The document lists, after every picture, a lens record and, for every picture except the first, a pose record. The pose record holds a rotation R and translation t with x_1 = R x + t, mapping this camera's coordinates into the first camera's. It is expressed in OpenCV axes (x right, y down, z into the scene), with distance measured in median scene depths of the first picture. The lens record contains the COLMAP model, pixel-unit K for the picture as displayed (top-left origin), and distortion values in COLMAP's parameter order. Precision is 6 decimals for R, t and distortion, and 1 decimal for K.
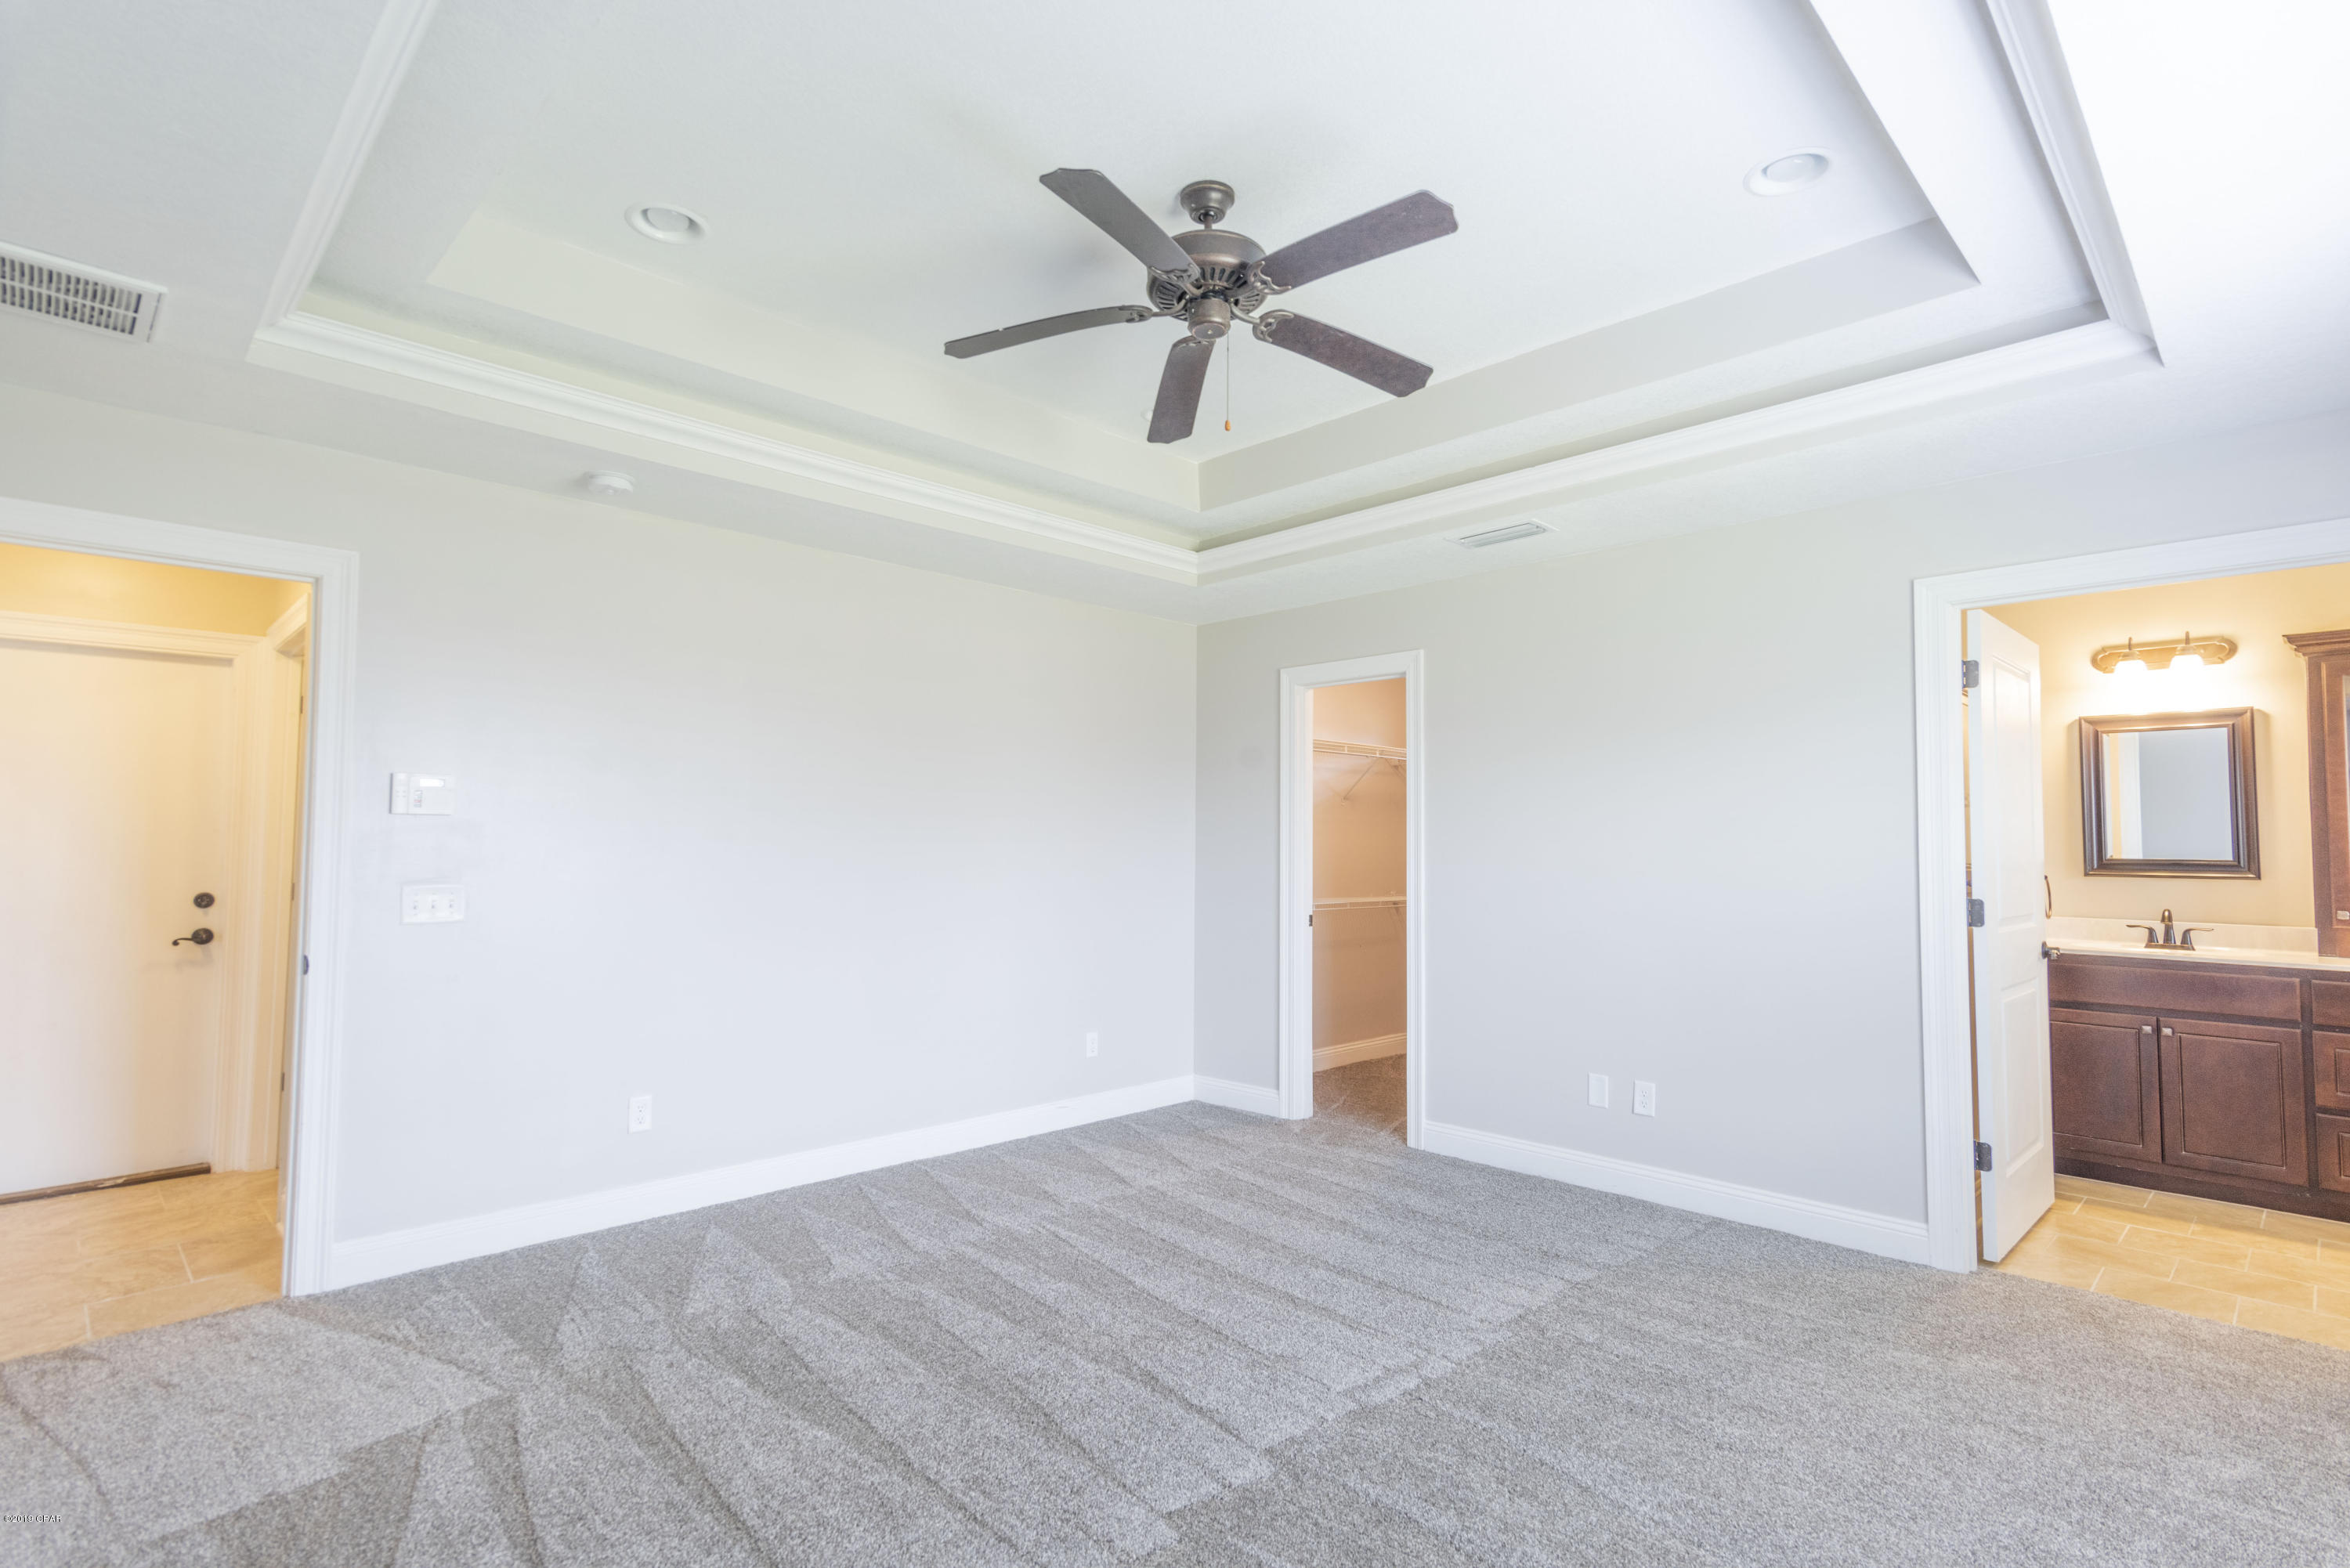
lens RADIAL K [[1133.5, 0, 1174.3], [0, 1133.5, 790.1], [0, 0, 1]] dist [0.014431, -0.000009]
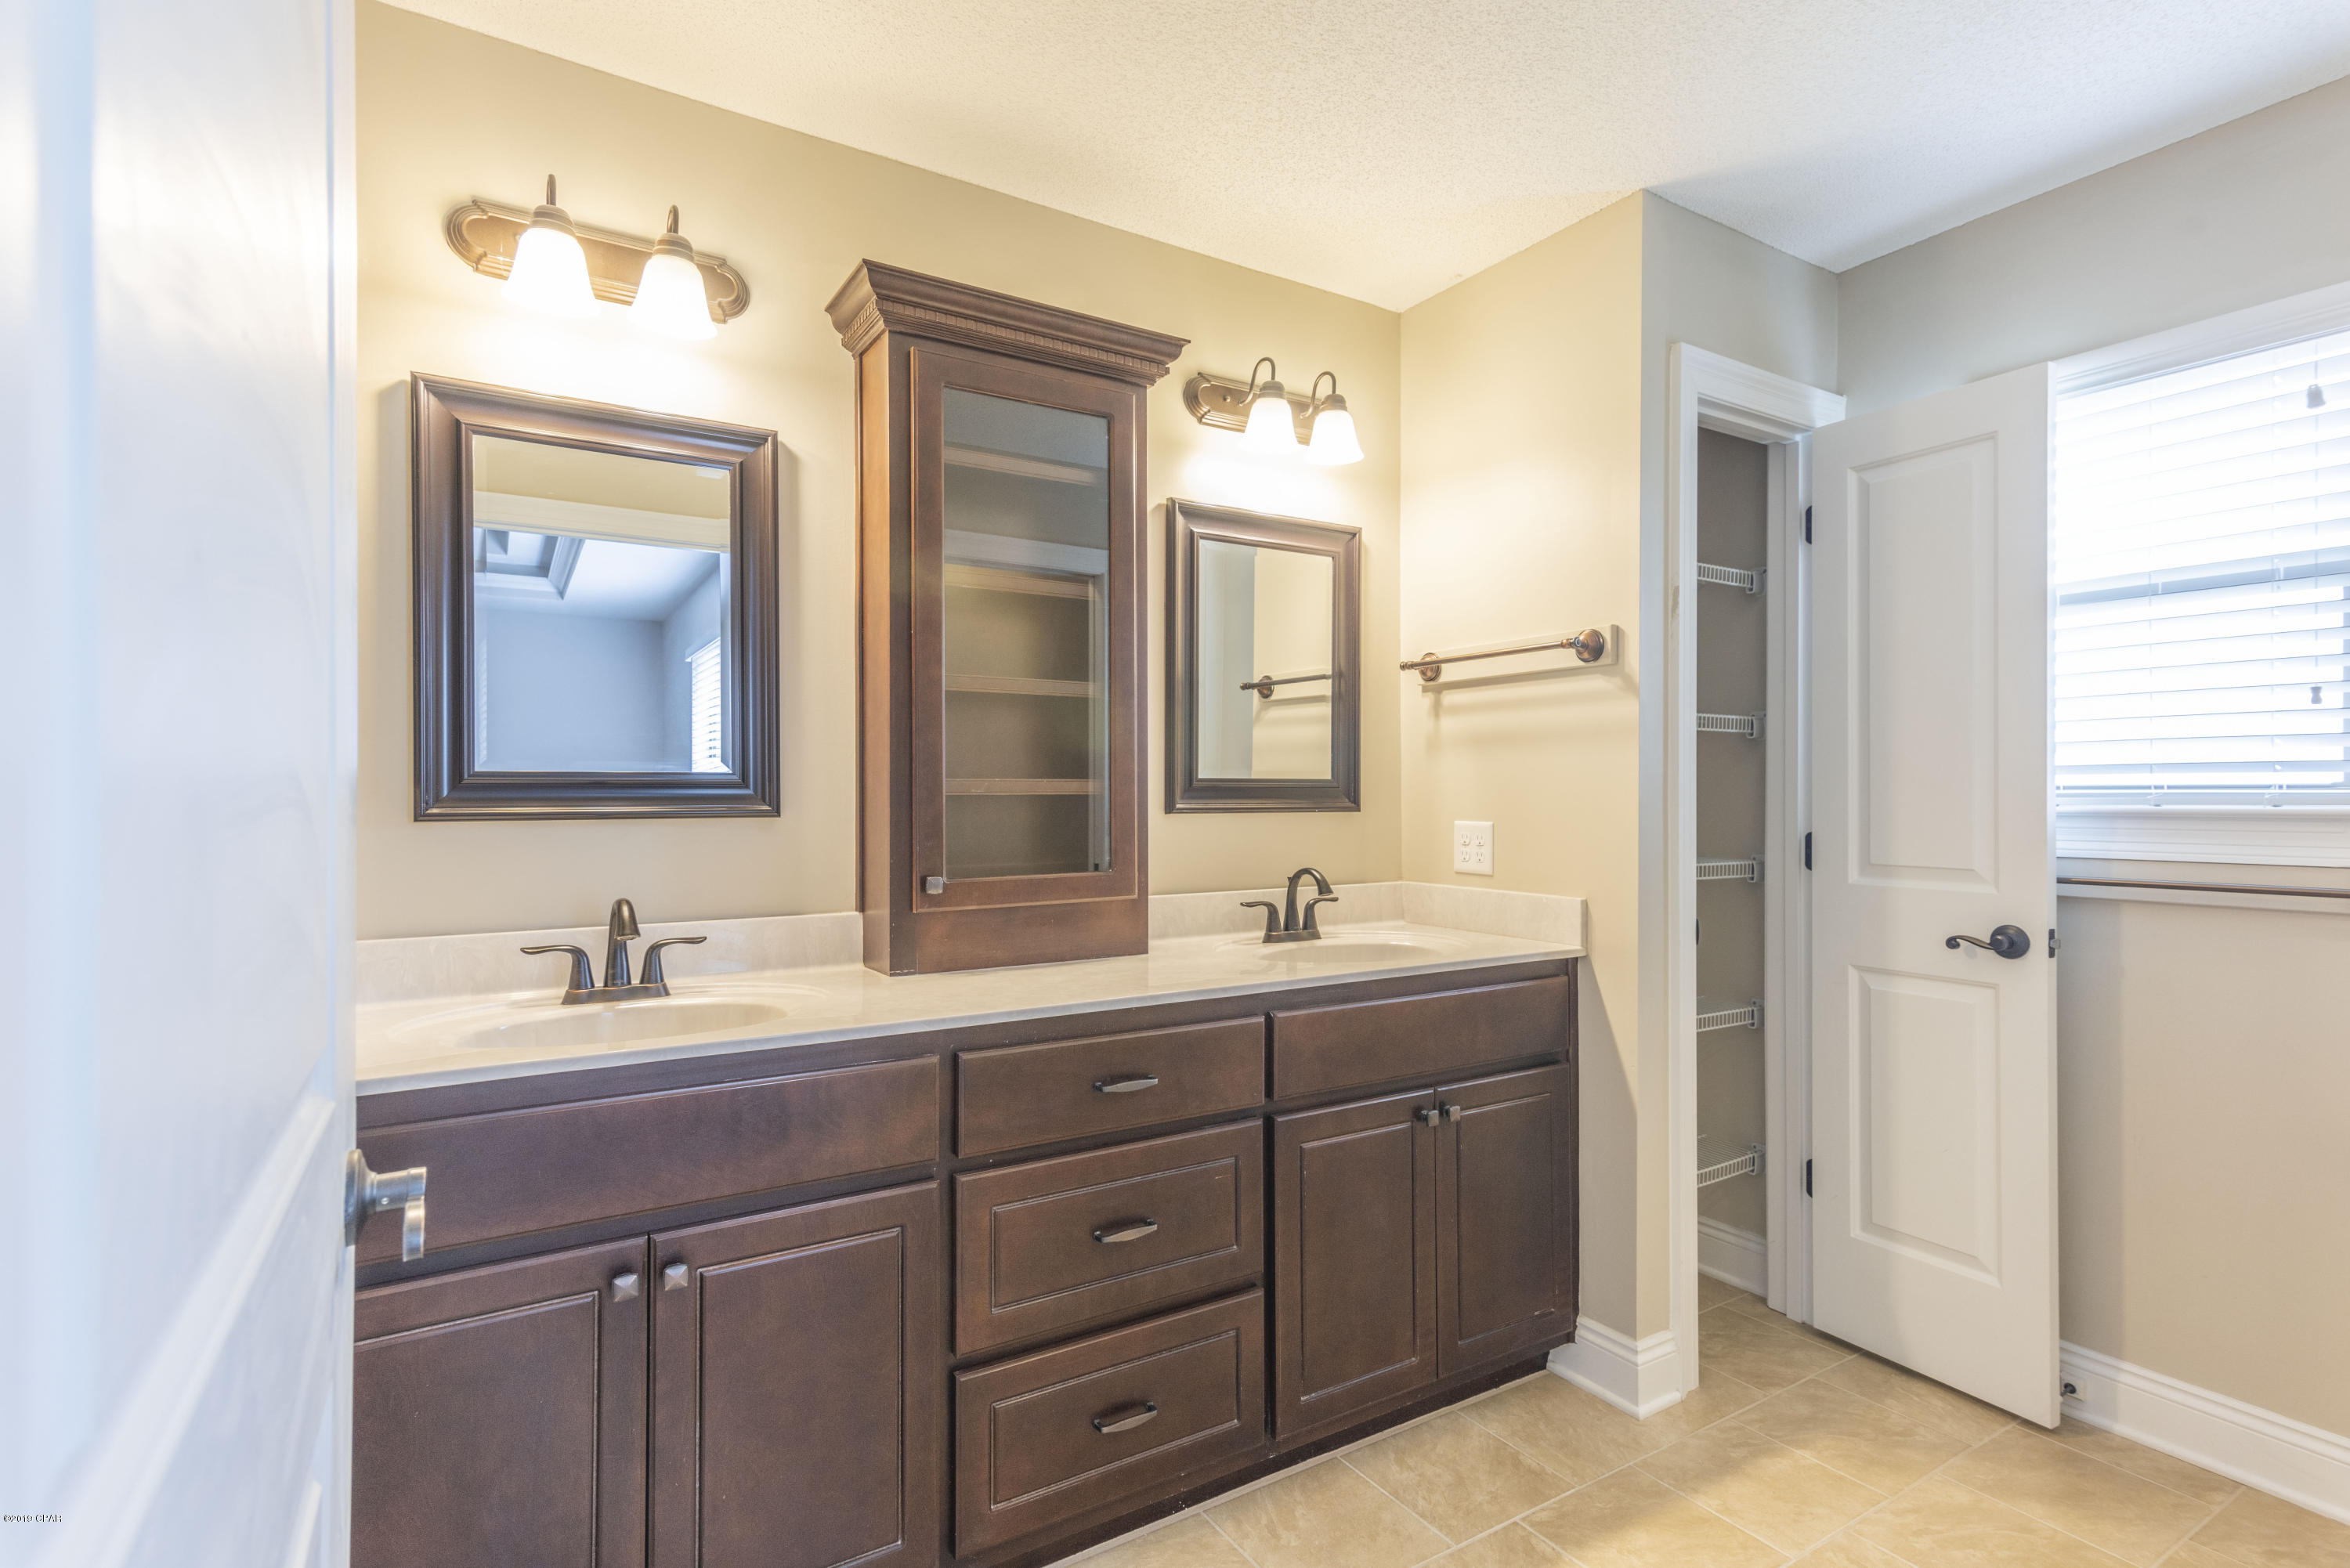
lens RADIAL K [[1133.5, 0, 1174.3], [0, 1133.5, 790.1], [0, 0, 1]] dist [0.014431, -0.000009]
pose [[0.225381, -0.005713, 0.974254, 0.537153], [-0.043706, 0.998917, 0.015969, 0.053241], [-0.973290, -0.046179, 0.224887, 0.737443]]
